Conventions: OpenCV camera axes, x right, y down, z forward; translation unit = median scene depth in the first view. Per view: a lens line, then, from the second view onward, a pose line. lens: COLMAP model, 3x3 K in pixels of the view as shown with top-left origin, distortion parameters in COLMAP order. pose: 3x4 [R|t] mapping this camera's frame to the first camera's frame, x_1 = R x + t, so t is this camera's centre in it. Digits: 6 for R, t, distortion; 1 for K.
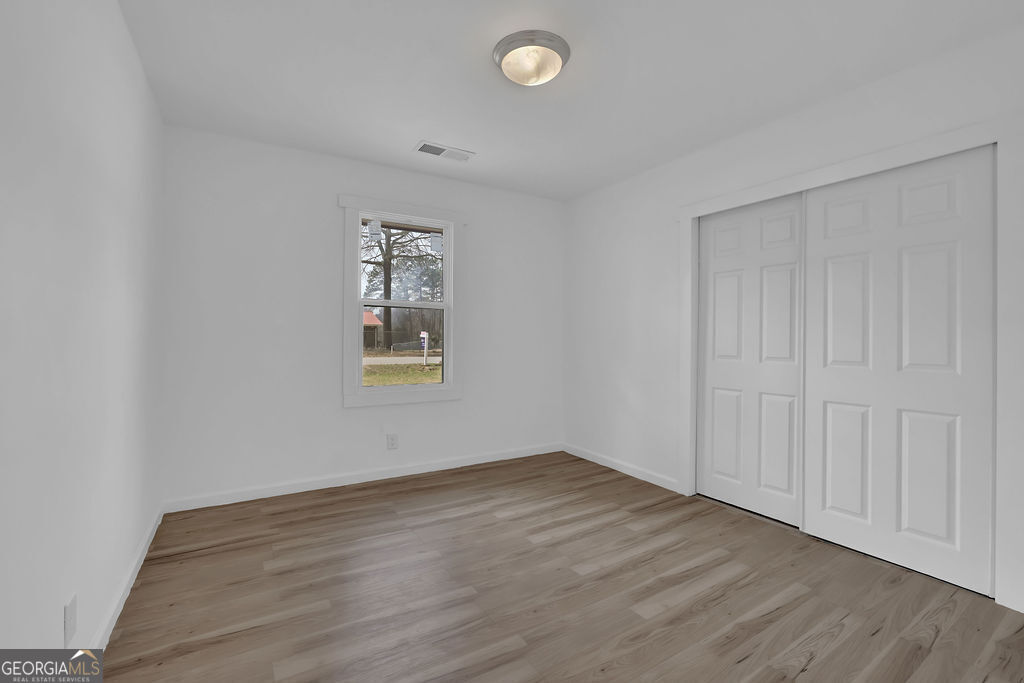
lens RADIAL K [[439.9, 0, 503.7], [0, 439.9, 344.6], [0, 0, 1]] dist [-0.019794, 0.003824]
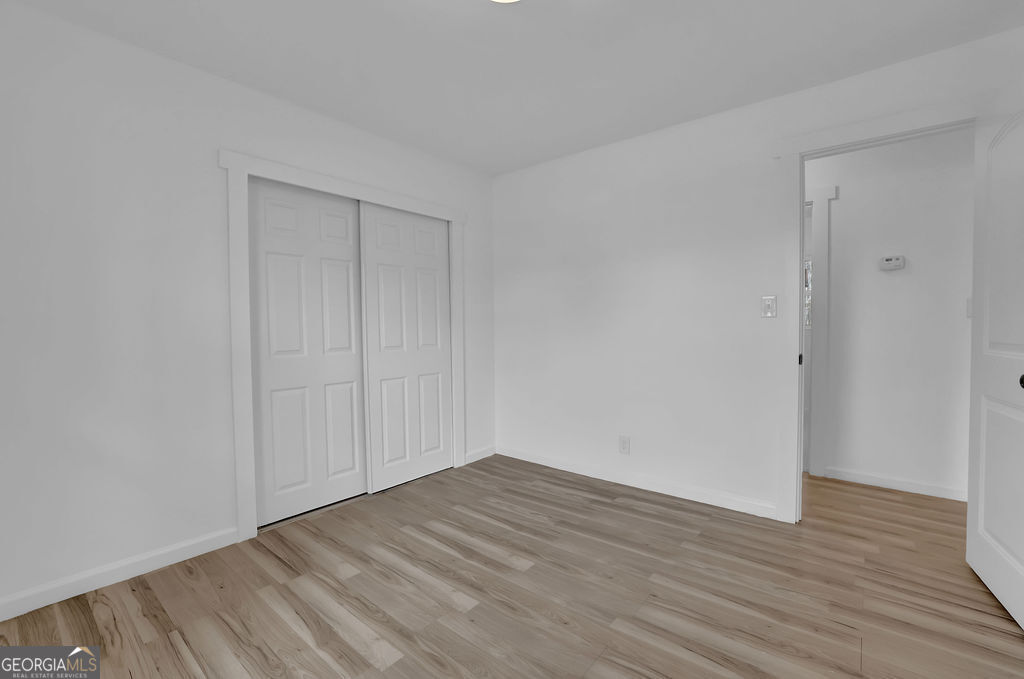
lens RADIAL K [[439.9, 0, 511.3], [0, 439.9, 341.7], [0, 0, 1]] dist [-0.019794, 0.003824]
pose [[-0.318475, -0.035644, 0.947261, -0.556828], [0.025216, 0.998621, 0.046055, -0.026627], [-0.947596, 0.038554, -0.317137, 1.025964]]
